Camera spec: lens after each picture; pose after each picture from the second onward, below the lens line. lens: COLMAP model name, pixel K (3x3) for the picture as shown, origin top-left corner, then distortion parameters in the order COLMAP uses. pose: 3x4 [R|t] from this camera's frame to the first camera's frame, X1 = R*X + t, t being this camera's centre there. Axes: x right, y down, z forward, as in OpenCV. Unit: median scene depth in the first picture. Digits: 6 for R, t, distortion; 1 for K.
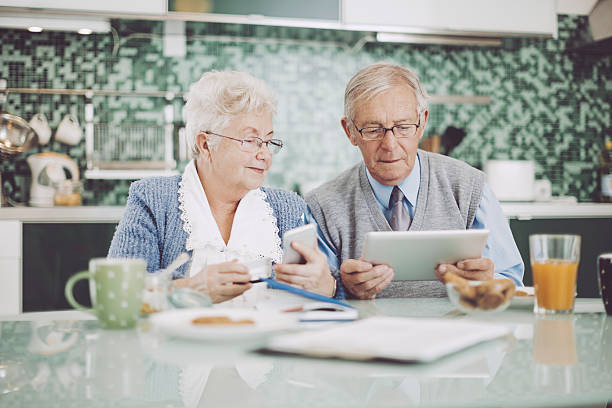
lens RADIAL K [[833.3, 0, 306.0], [0, 833.3, 204.0], [0, 0, 1]] dist [-0.008986, 0.041177]
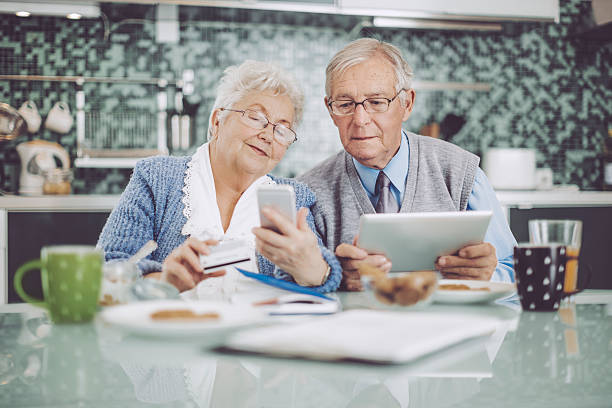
lens RADIAL K [[820.6, 0, 306.0], [0, 820.6, 204.0], [0, 0, 1]] dist [-0.006507, 0.029339]
pose [[0.999962, -0.001288, -0.008626, 0.013169], [0.001376, 0.999946, 0.010261, 0.003199], [0.008612, -0.010272, 0.999910, 0.033713]]
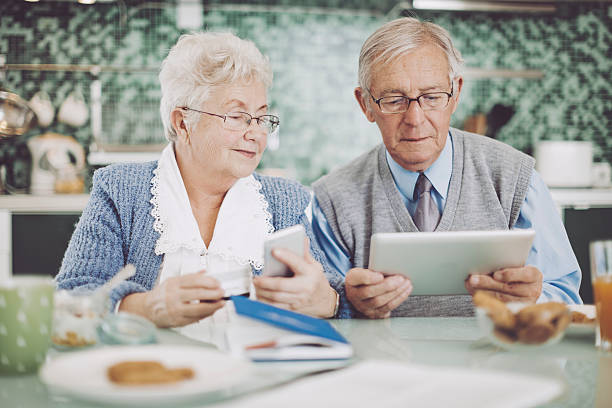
lens RADIAL K [[833.3, 0, 306.0], [0, 833.3, 204.0], [0, 0, 1]] dist [-0.008986, 0.041177]
pose [[0.998124, 0.000996, -0.061224, 0.024296], [0.000329, 0.999766, 0.021626, -0.005042], [0.061231, -0.021606, 0.997890, 0.097055]]
